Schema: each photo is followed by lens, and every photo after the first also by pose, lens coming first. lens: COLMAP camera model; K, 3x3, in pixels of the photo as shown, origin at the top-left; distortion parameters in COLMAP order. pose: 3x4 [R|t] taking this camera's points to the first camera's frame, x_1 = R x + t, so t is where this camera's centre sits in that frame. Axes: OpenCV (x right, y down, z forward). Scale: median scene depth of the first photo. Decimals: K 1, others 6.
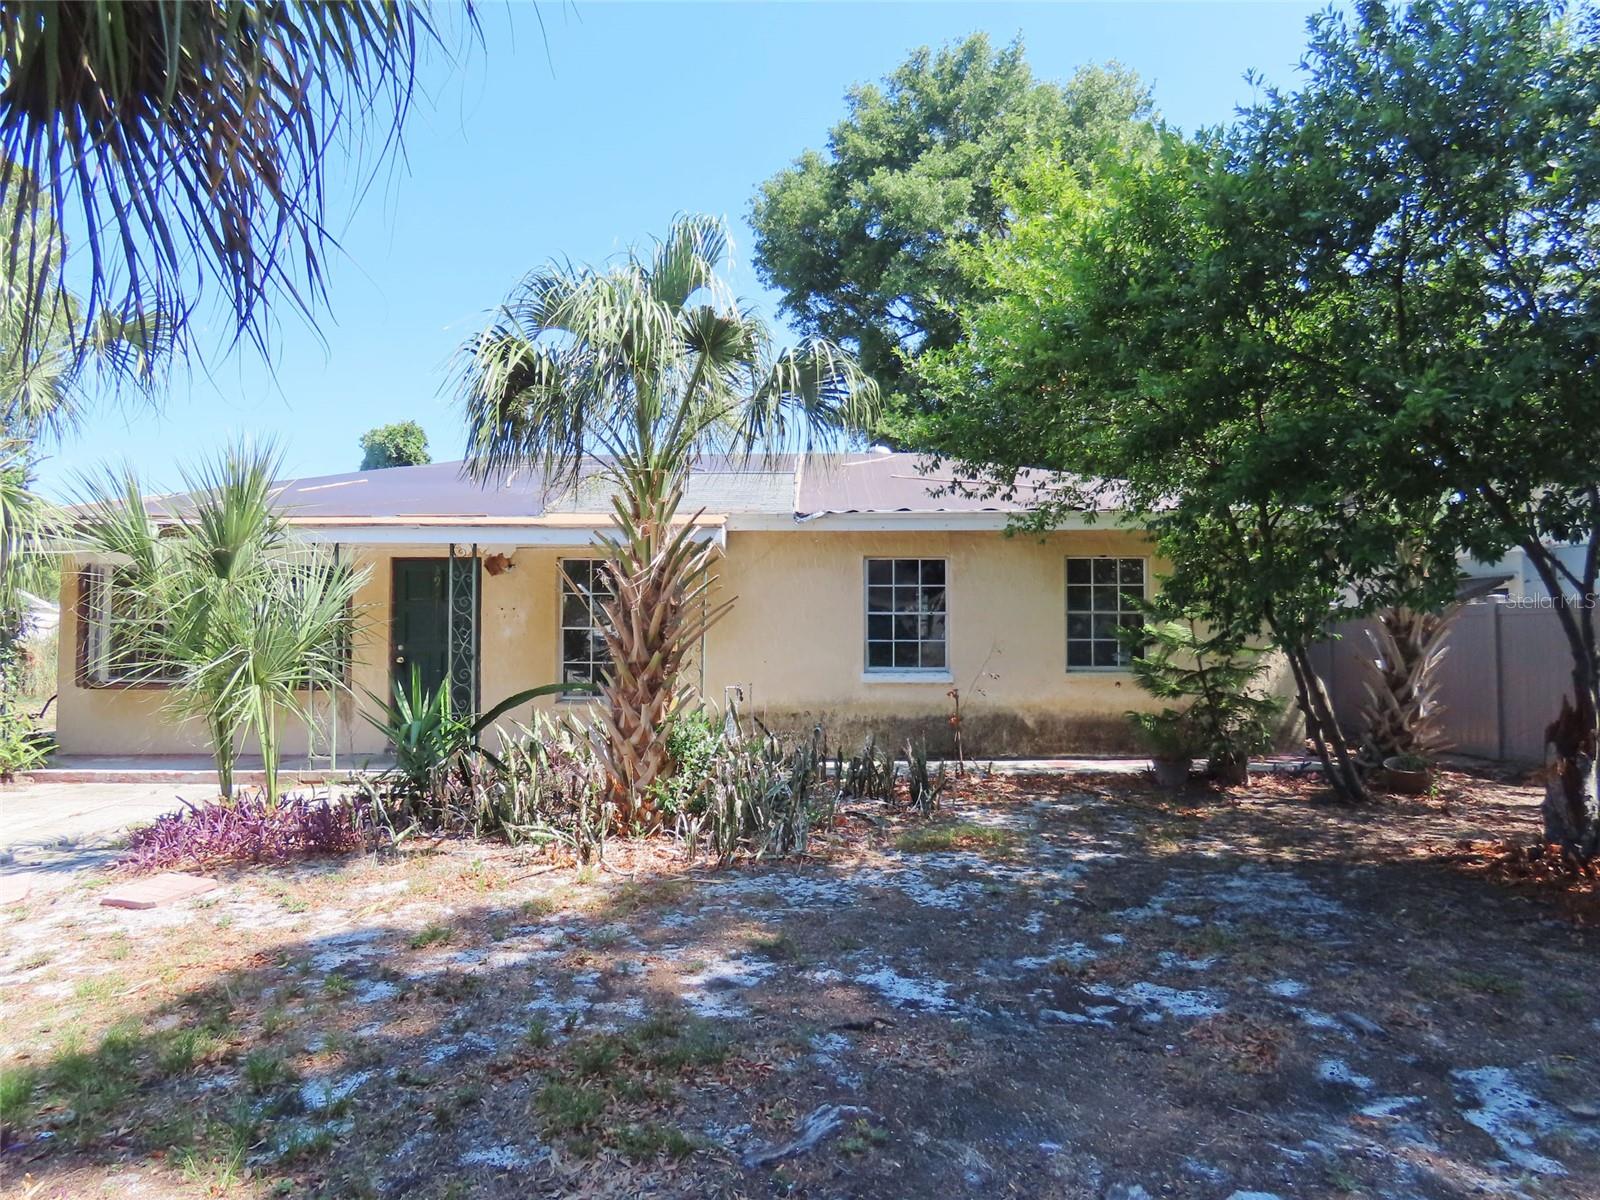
lens RADIAL K [[1008.4, 0, 800.0], [0, 1008.4, 600.0], [0, 0, 1]] dist [-0.009350, 0.000375]
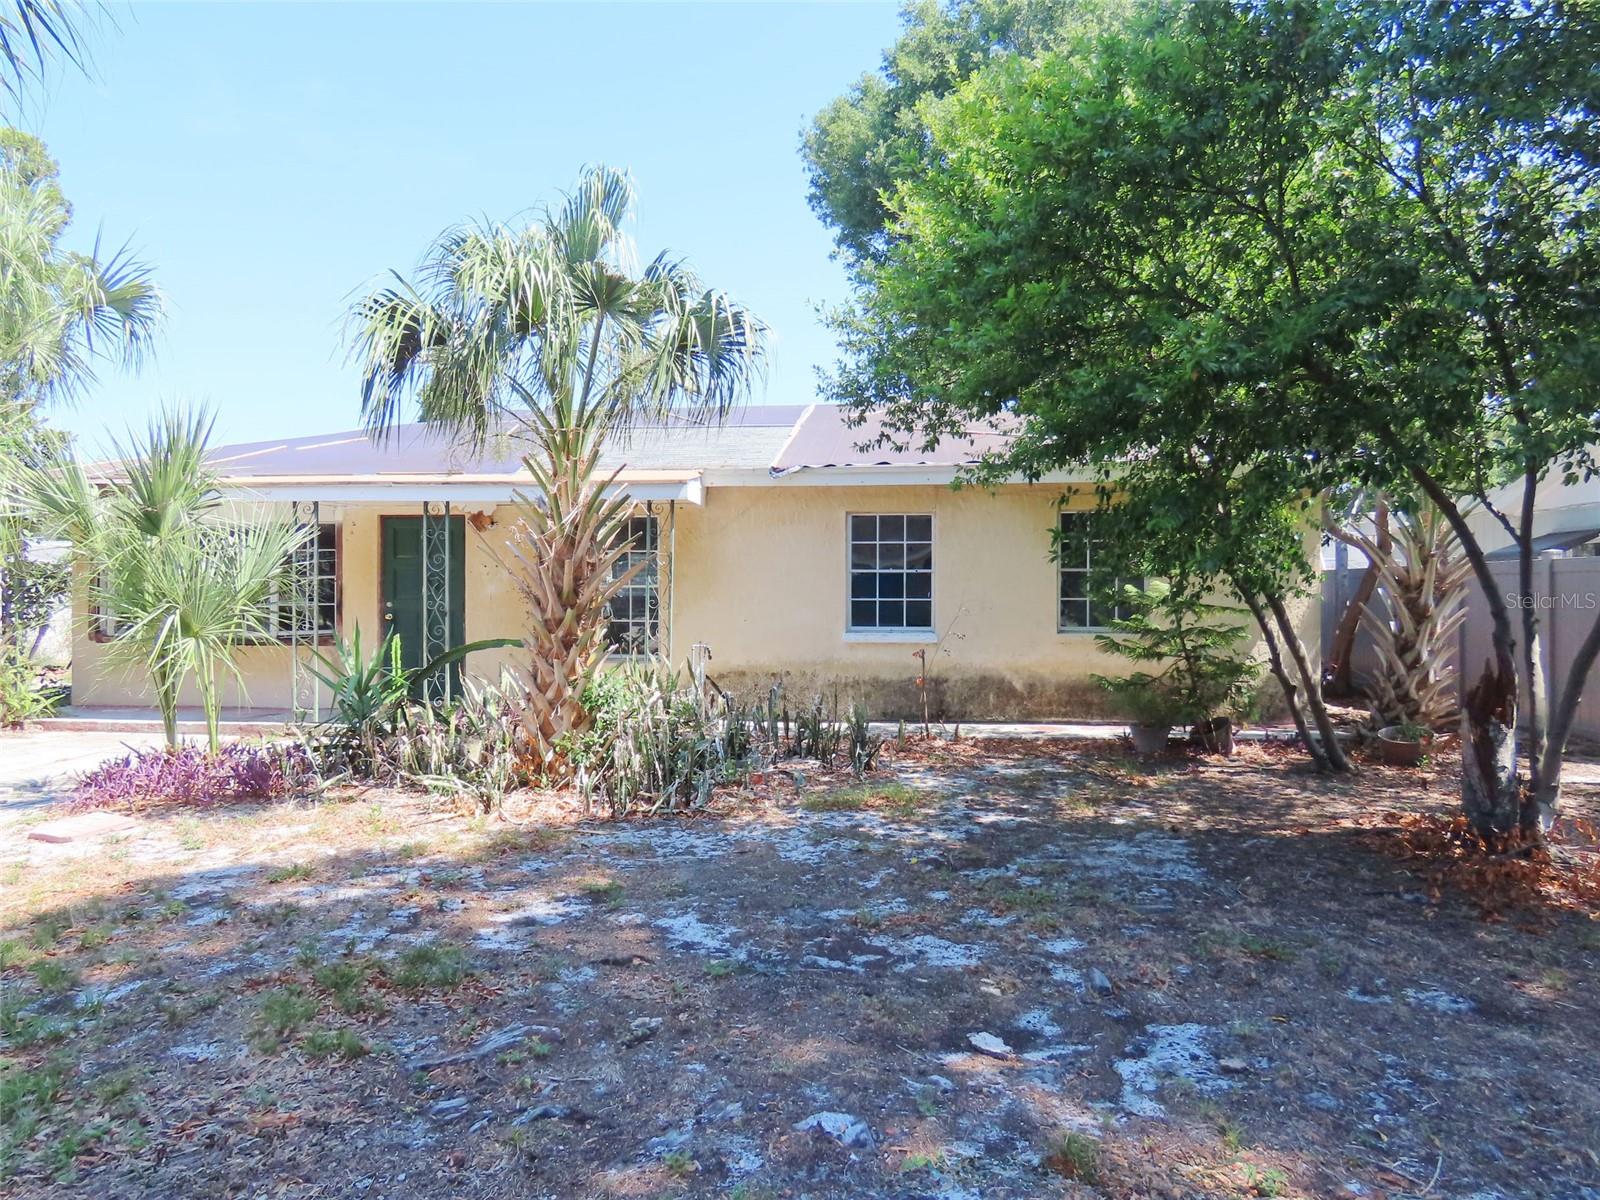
lens RADIAL K [[1069.1, 0, 800.0], [0, 1069.1, 600.0], [0, 0, 1]] dist [0.002894, -0.000210]
pose [[0.994420, 0.003699, -0.105431, 0.203606], [0.000494, 0.999211, 0.039708, 0.000617], [0.105494, -0.039538, 0.993634, -0.041907]]
